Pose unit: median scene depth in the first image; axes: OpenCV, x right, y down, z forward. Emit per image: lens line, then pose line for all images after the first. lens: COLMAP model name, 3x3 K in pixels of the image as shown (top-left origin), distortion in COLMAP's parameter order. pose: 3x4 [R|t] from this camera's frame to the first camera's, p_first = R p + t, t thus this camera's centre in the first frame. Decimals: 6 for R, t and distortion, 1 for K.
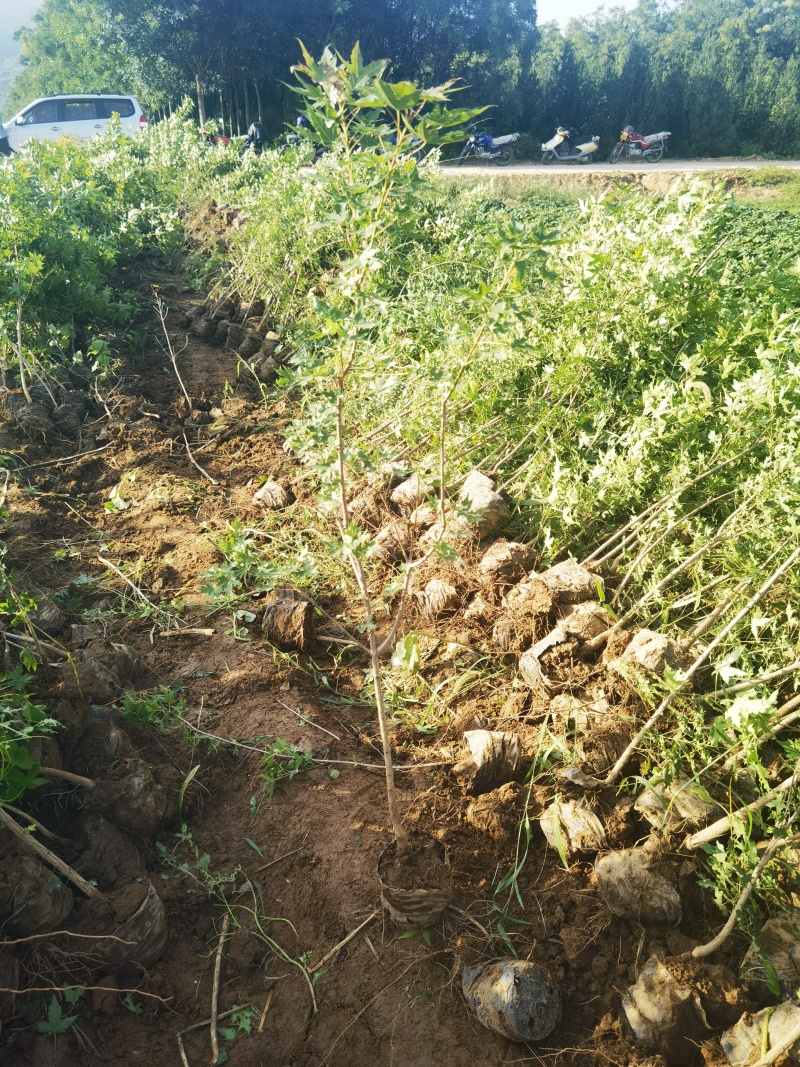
lens RADIAL K [[854.7, 0, 400.0], [0, 854.7, 533.5], [0, 0, 1]] dist [0.008453, -0.003467]
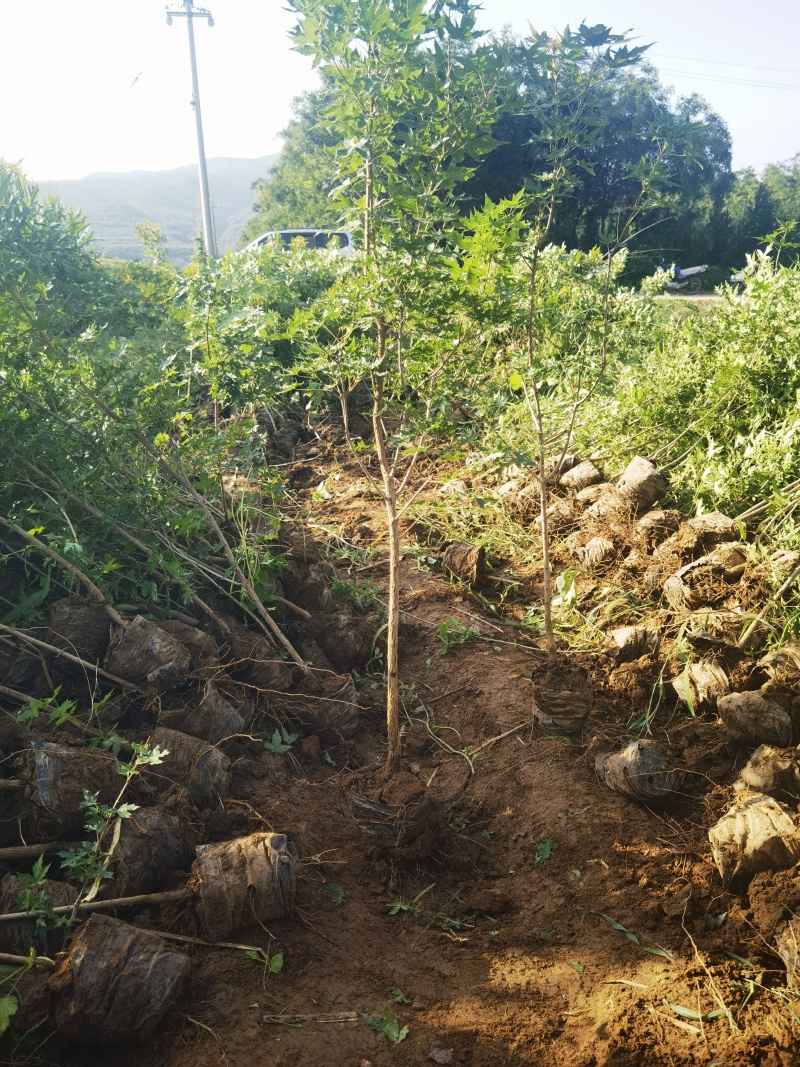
lens RADIAL K [[857.0, 0, 400.0], [0, 857.0, 533.5], [0, 0, 1]] dist [0.001729, 0.020027]
pose [[0.978395, 0.069063, -0.194870, 0.009738], [-0.096385, 0.986228, -0.134403, 0.234833], [0.182904, 0.150282, 0.971577, -0.167967]]
